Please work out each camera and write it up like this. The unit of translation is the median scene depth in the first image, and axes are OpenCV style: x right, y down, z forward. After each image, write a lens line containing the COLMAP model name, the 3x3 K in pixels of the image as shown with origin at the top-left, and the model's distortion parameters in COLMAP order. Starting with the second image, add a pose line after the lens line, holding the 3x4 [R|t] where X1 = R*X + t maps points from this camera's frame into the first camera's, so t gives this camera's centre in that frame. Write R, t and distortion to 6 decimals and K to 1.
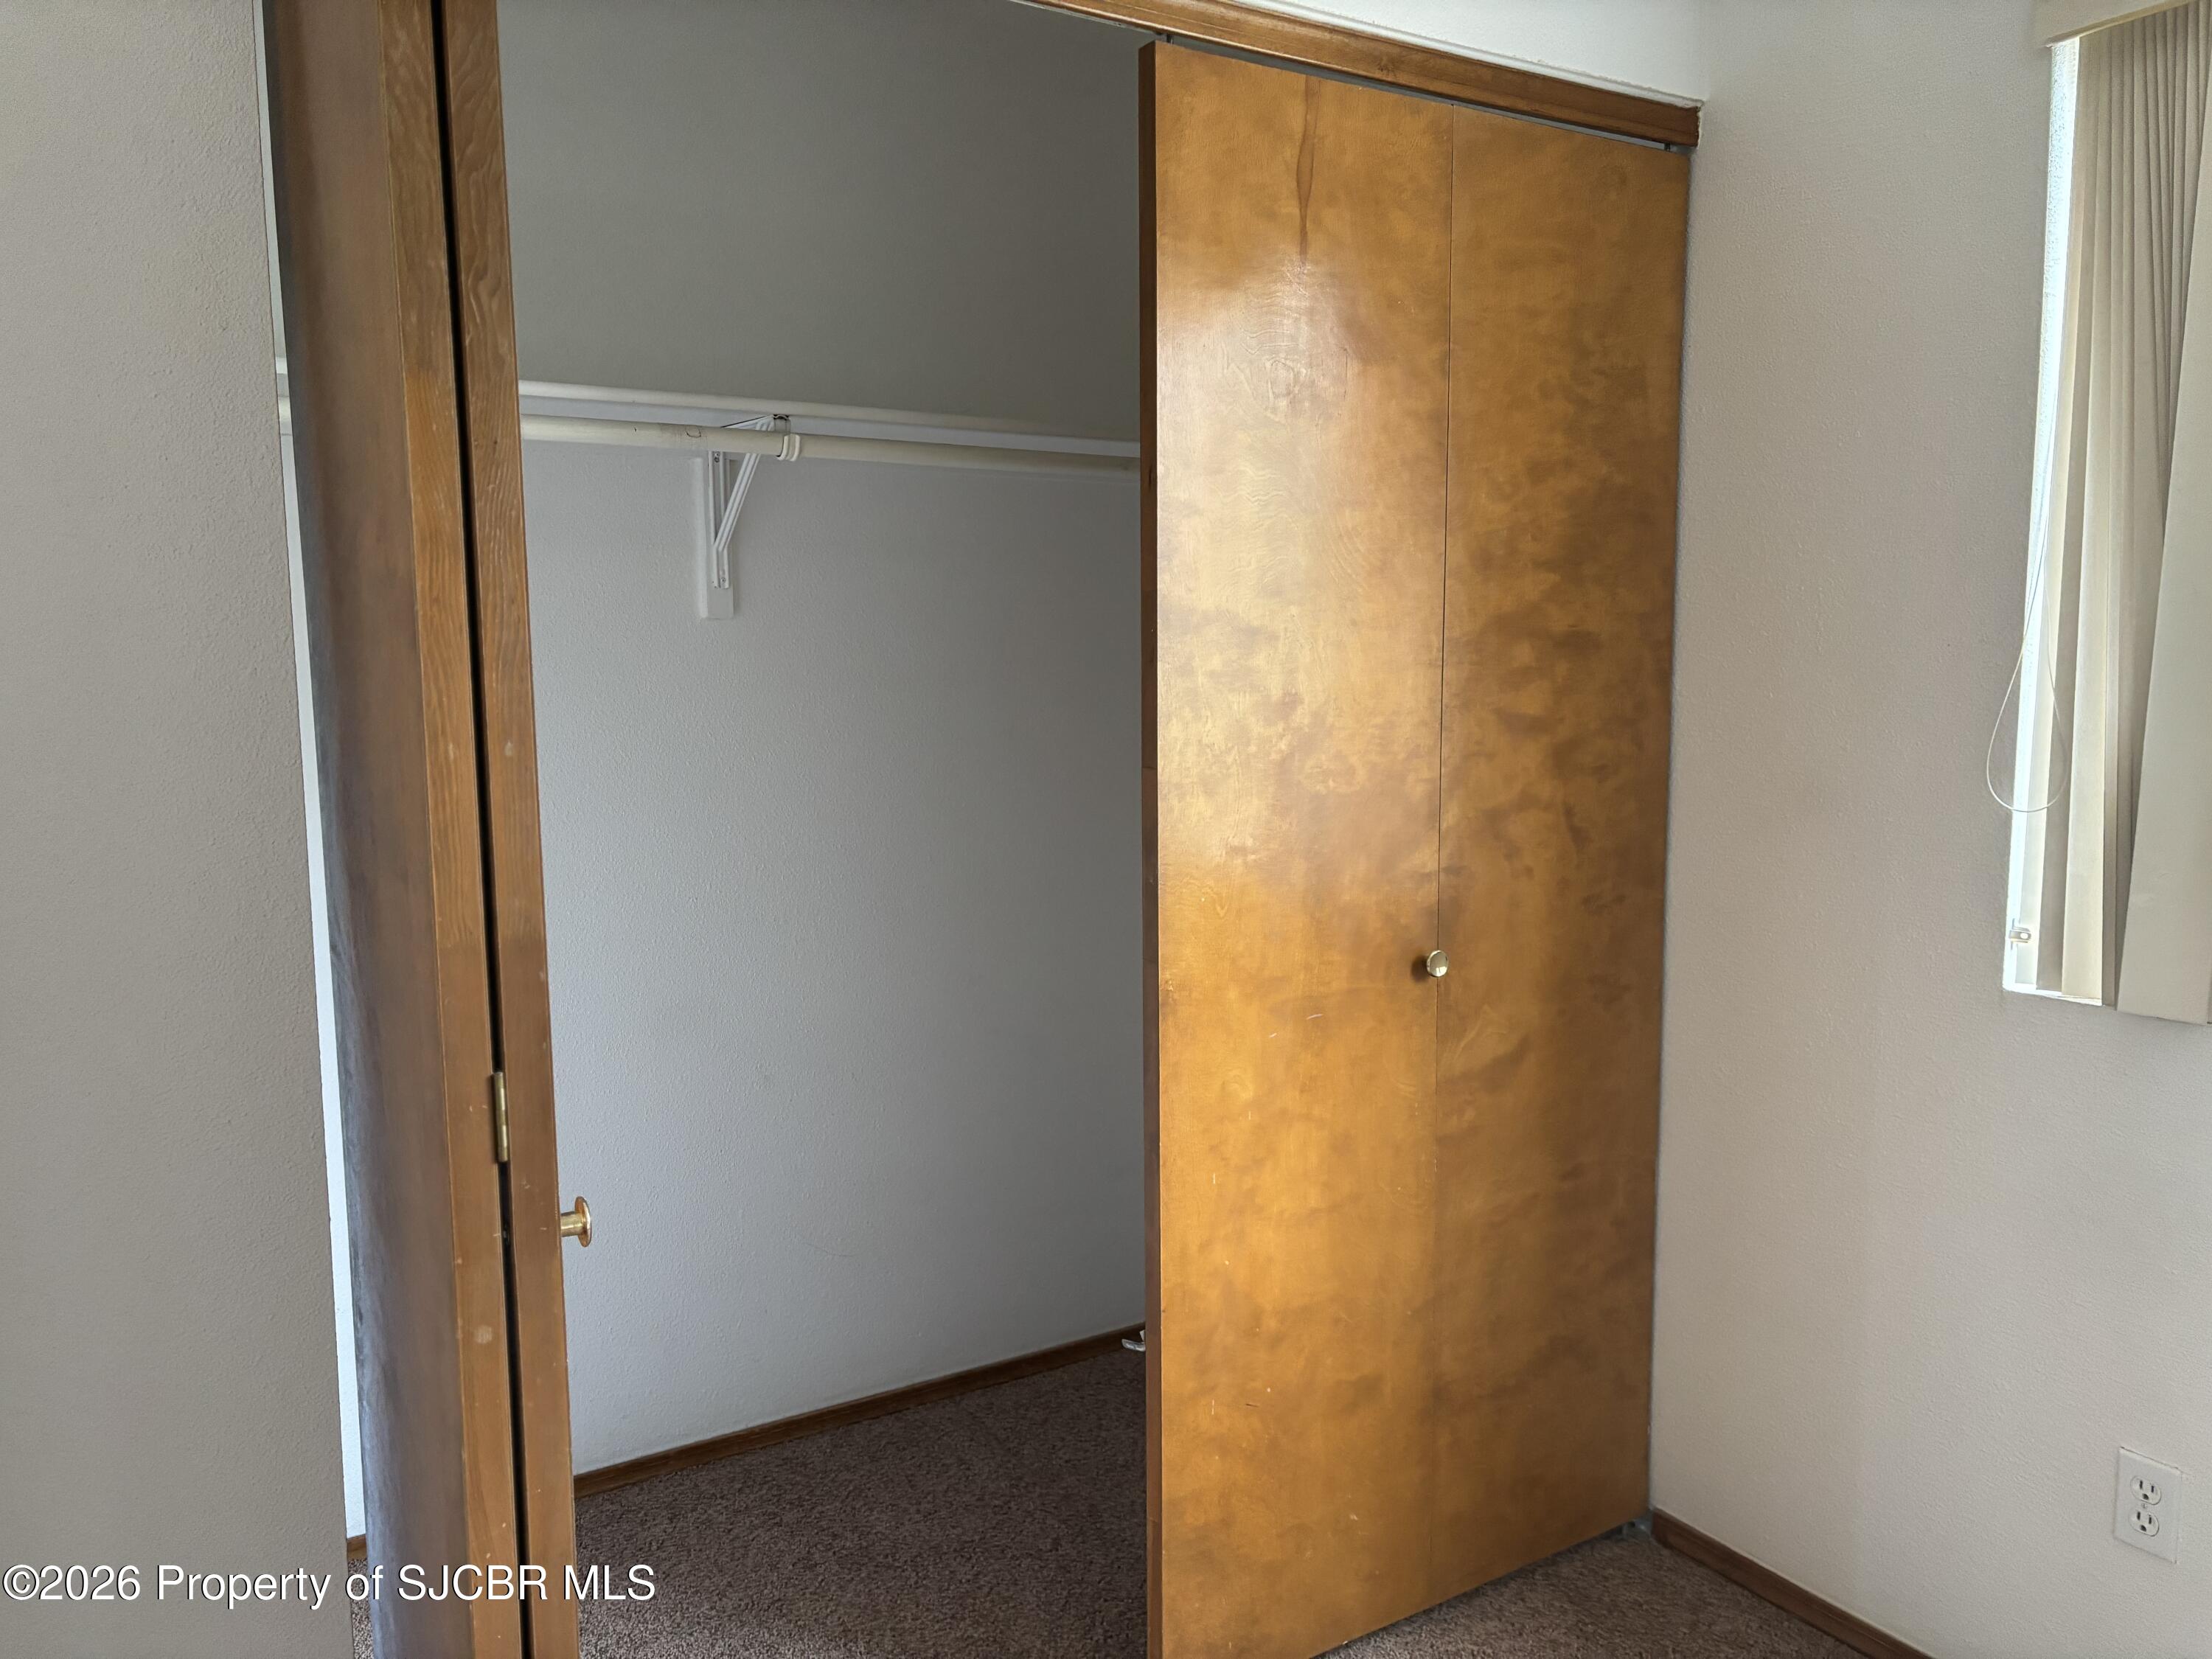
lens RADIAL K [[1674.6, 0, 1088.1], [0, 1674.6, 836.2], [0, 0, 1]] dist [0.043772, -0.053651]
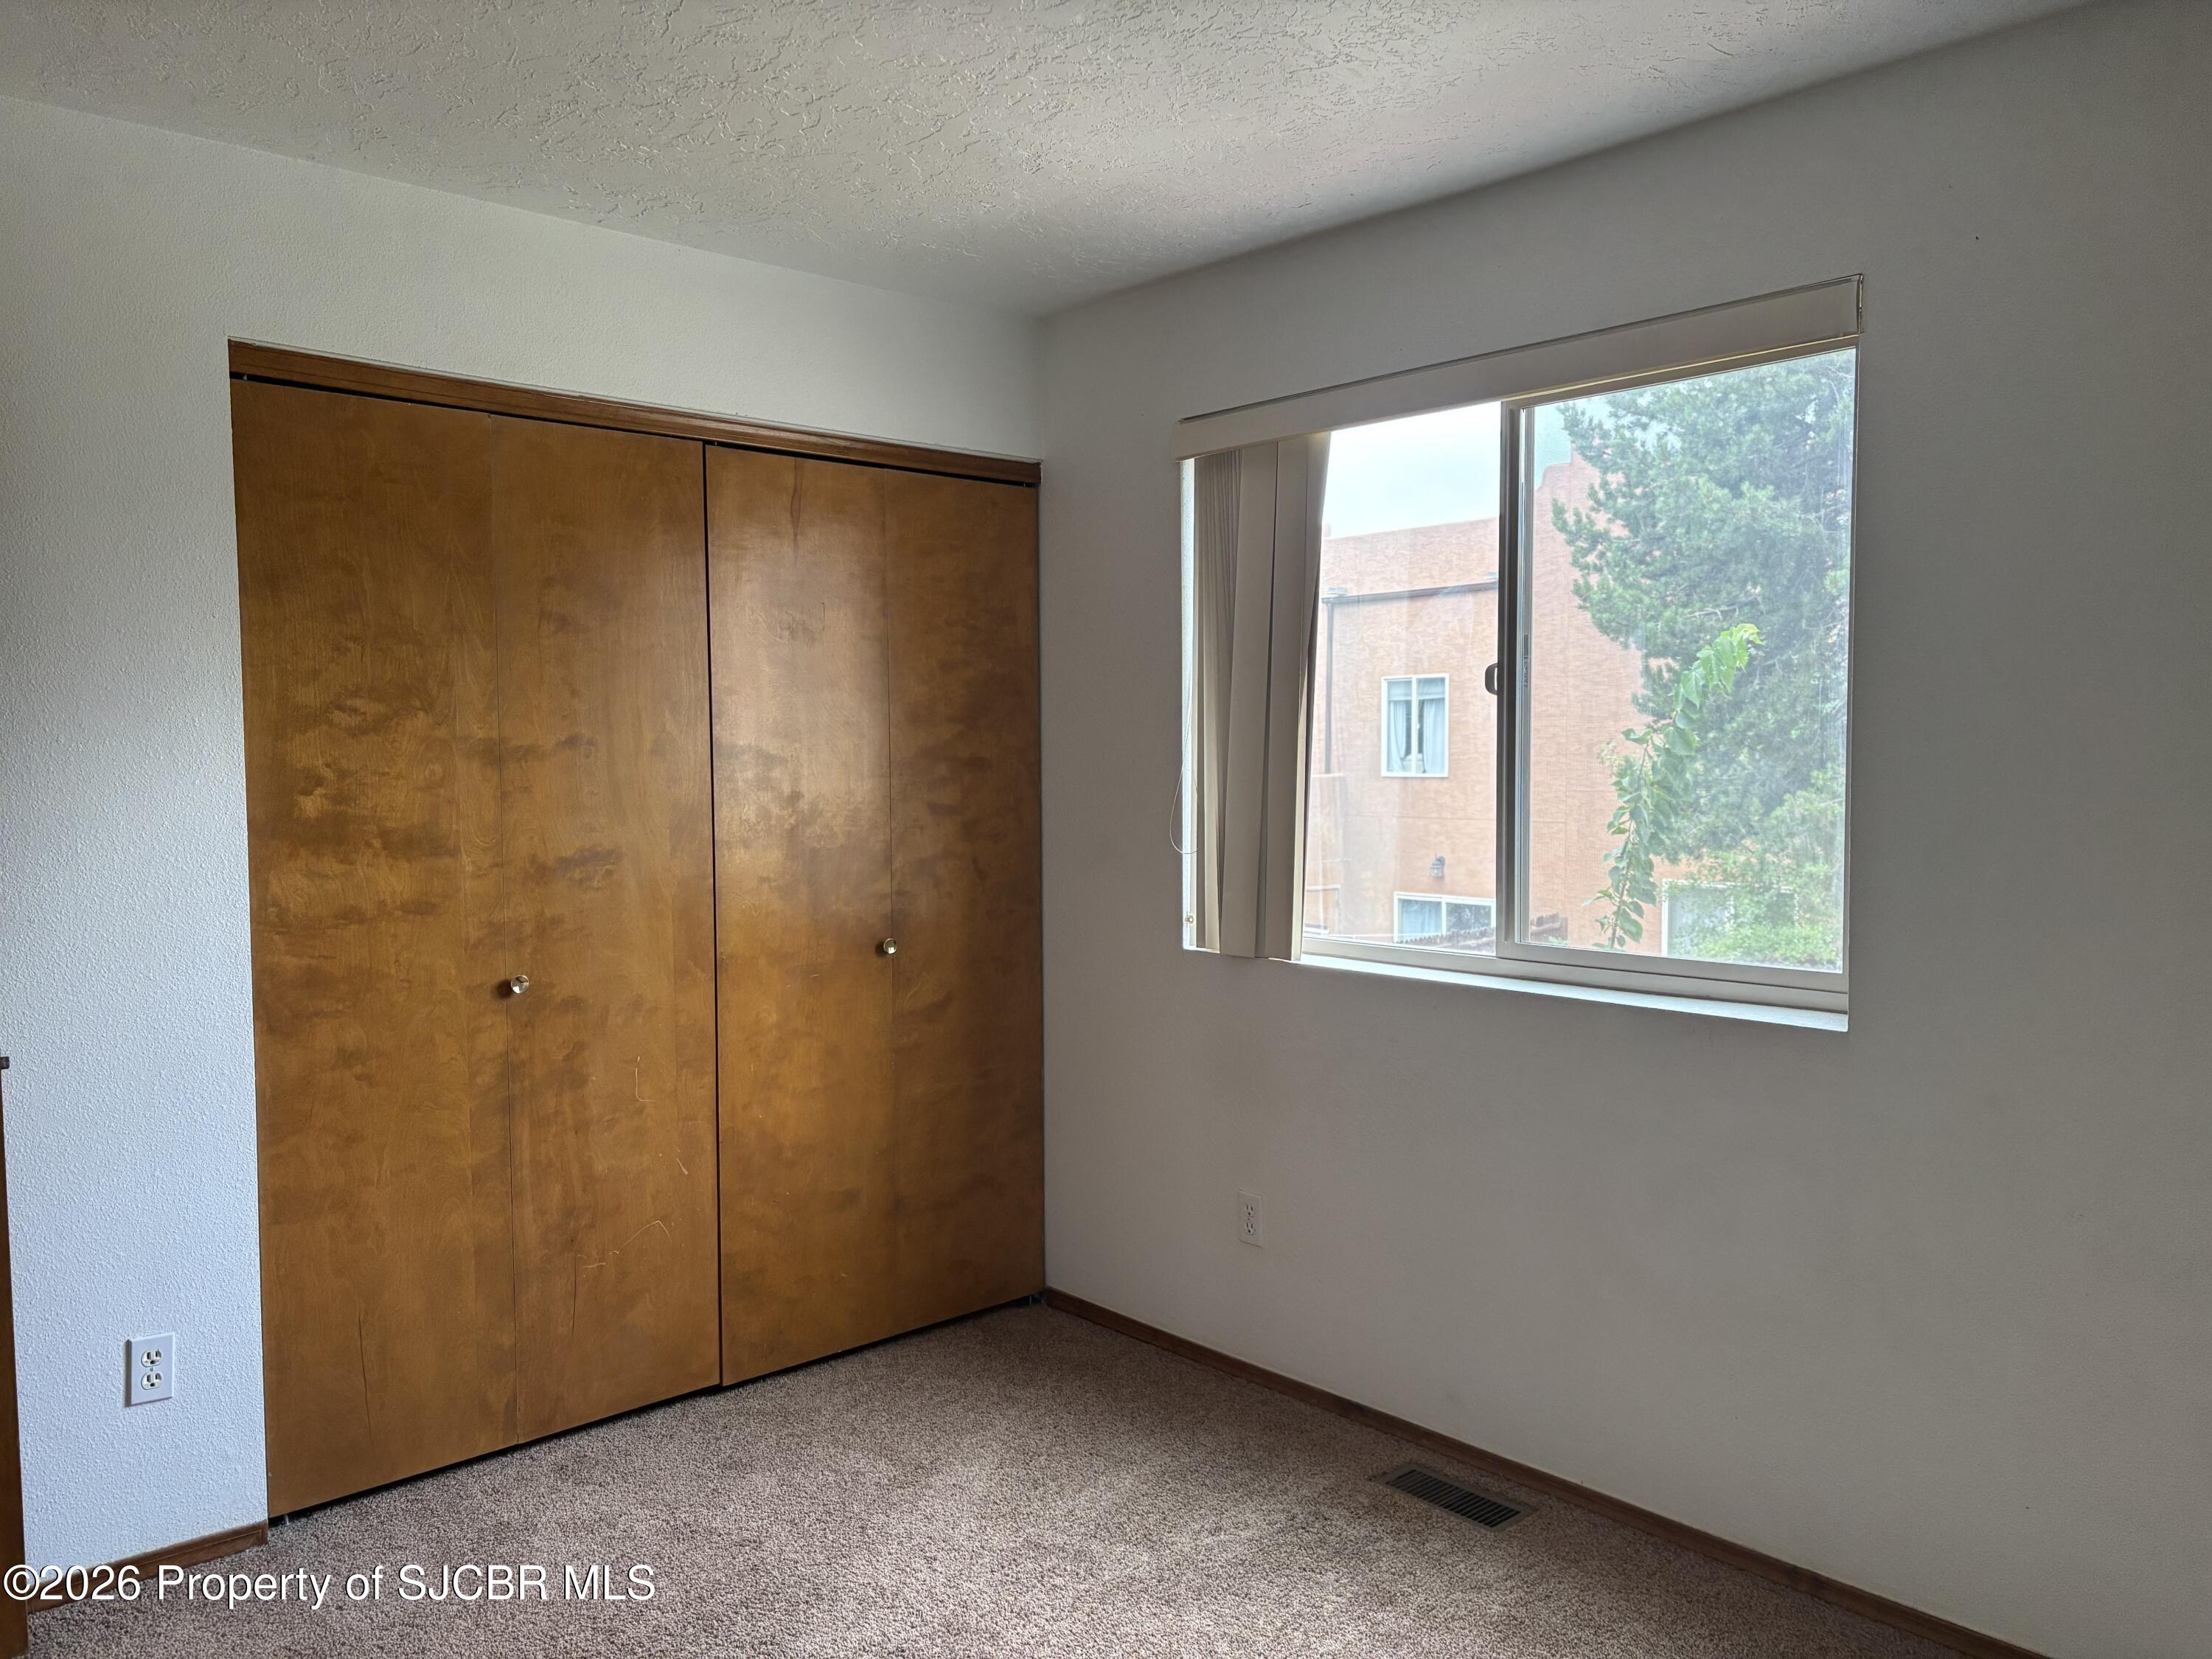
lens RADIAL K [[1674.6, 0, 1116.3], [0, 1674.6, 828.6], [0, 0, 1]] dist [0.043772, -0.053651]
pose [[0.984775, -0.005612, 0.173742, 0.139861], [0.017827, 0.997470, -0.068823, 0.079016], [-0.172916, 0.070872, 0.982383, -0.770055]]
